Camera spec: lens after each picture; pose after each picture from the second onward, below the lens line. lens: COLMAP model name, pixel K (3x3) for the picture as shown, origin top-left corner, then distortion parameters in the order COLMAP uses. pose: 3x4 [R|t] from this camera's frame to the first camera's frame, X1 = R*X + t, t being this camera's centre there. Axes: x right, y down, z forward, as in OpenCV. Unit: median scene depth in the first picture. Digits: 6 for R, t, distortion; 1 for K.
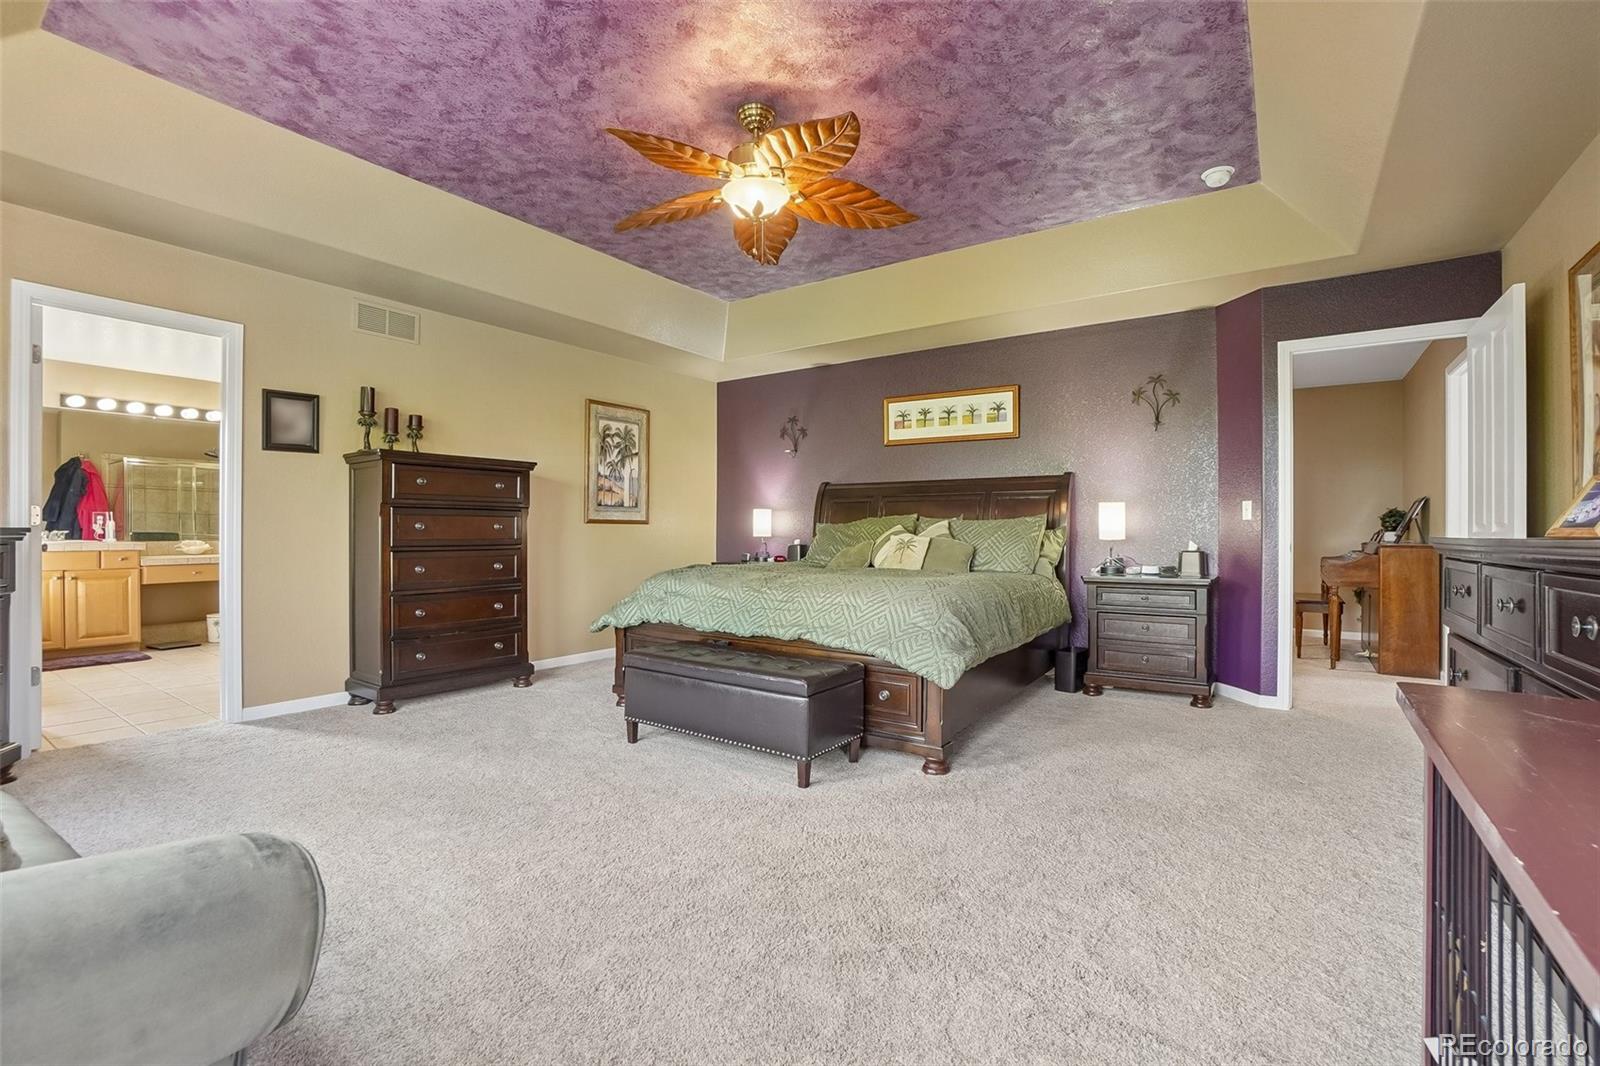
lens RADIAL K [[712.5, 0, 802.5], [0, 712.5, 532.7], [0, 0, 1]] dist [-0.047396, 0.010757]
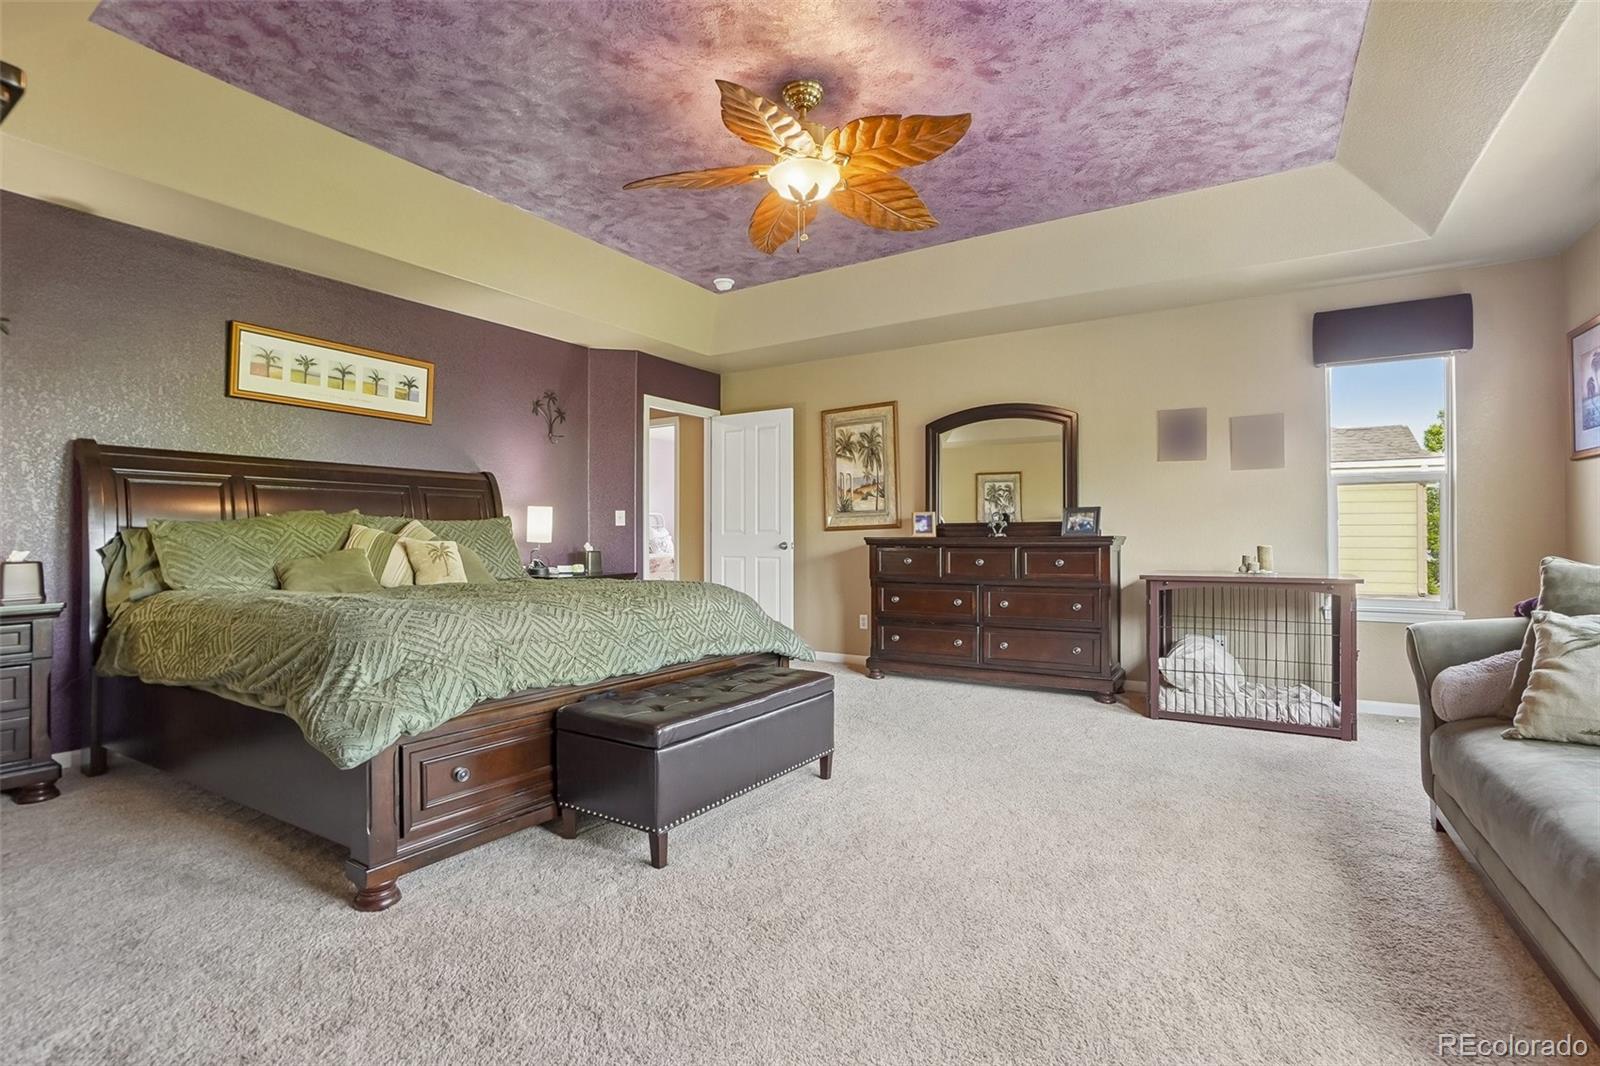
lens RADIAL K [[712.5, 0, 804.4], [0, 712.5, 528.9], [0, 0, 1]] dist [-0.047396, 0.010757]
pose [[-0.033032, 0.007098, 0.999429, -0.576514], [0.005360, 0.999962, -0.006925, 0.000296], [-0.999440, 0.005128, -0.033069, 0.595750]]
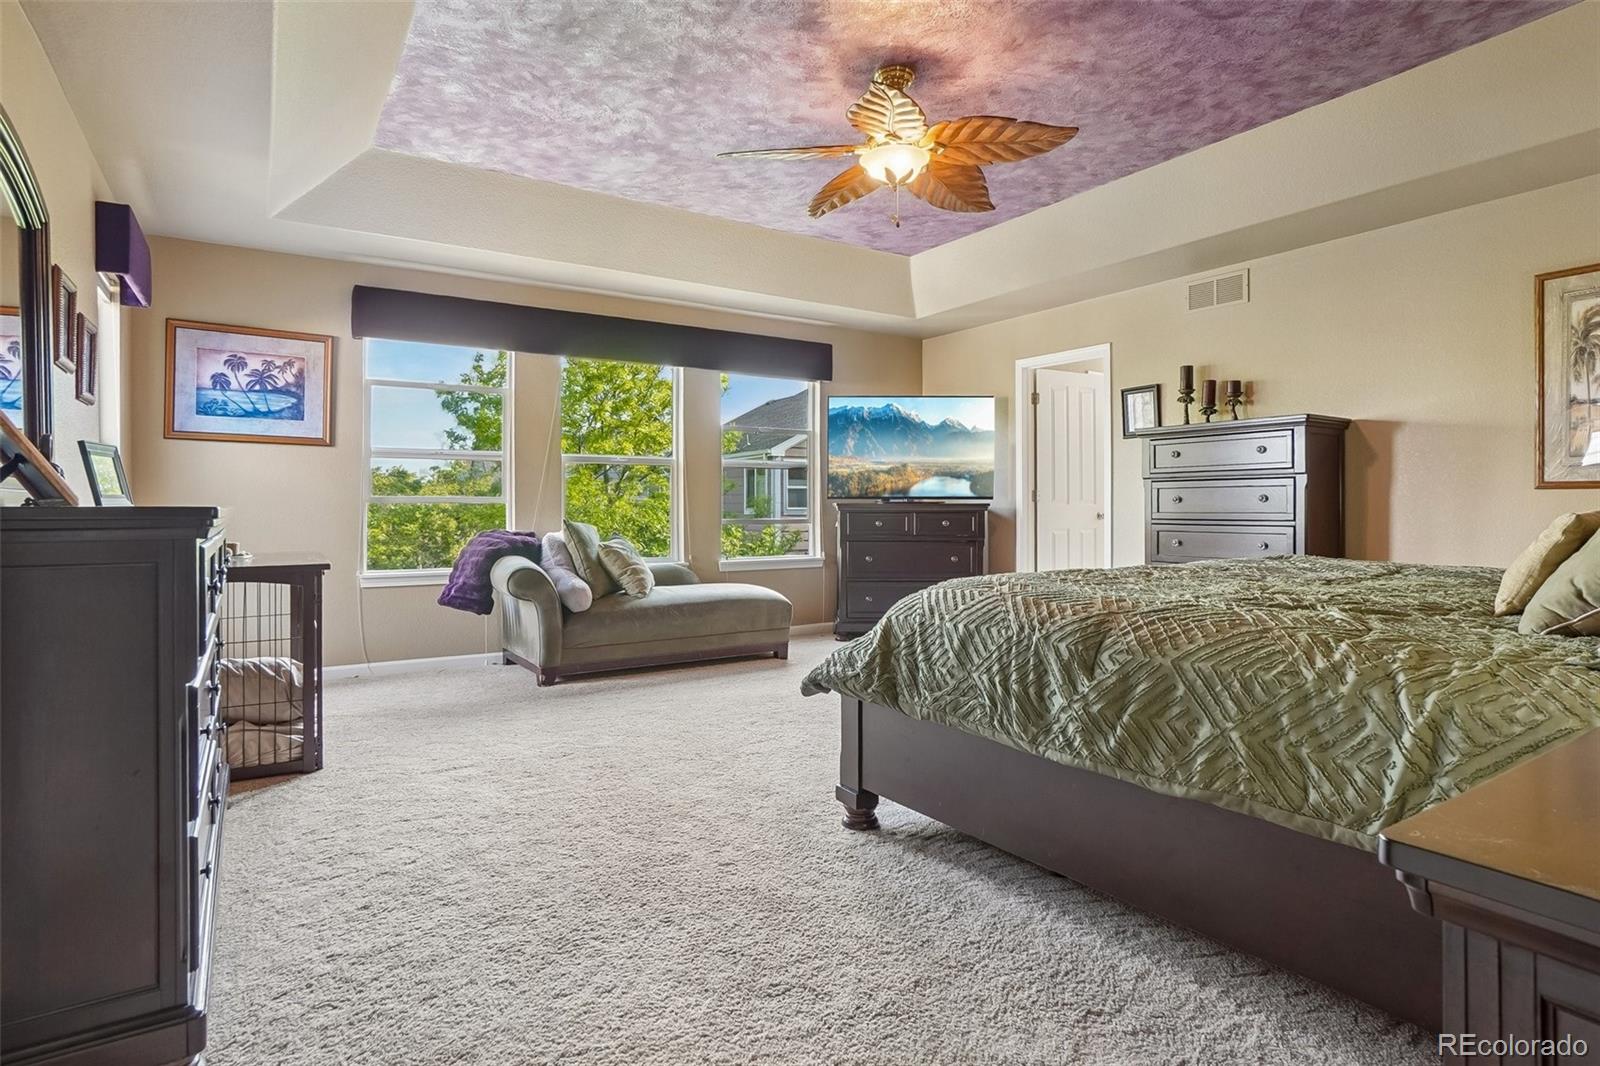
lens RADIAL K [[840.0, 0, 789.1], [0, 840.0, 523.5], [0, 0, 1]] dist [-0.032419, 0.000362]
pose [[-0.399930, 0.019576, -0.916337, 0.612243], [0.000128, 0.999773, 0.021302, 0.001389], [0.916546, 0.008402, -0.399842, 0.768365]]
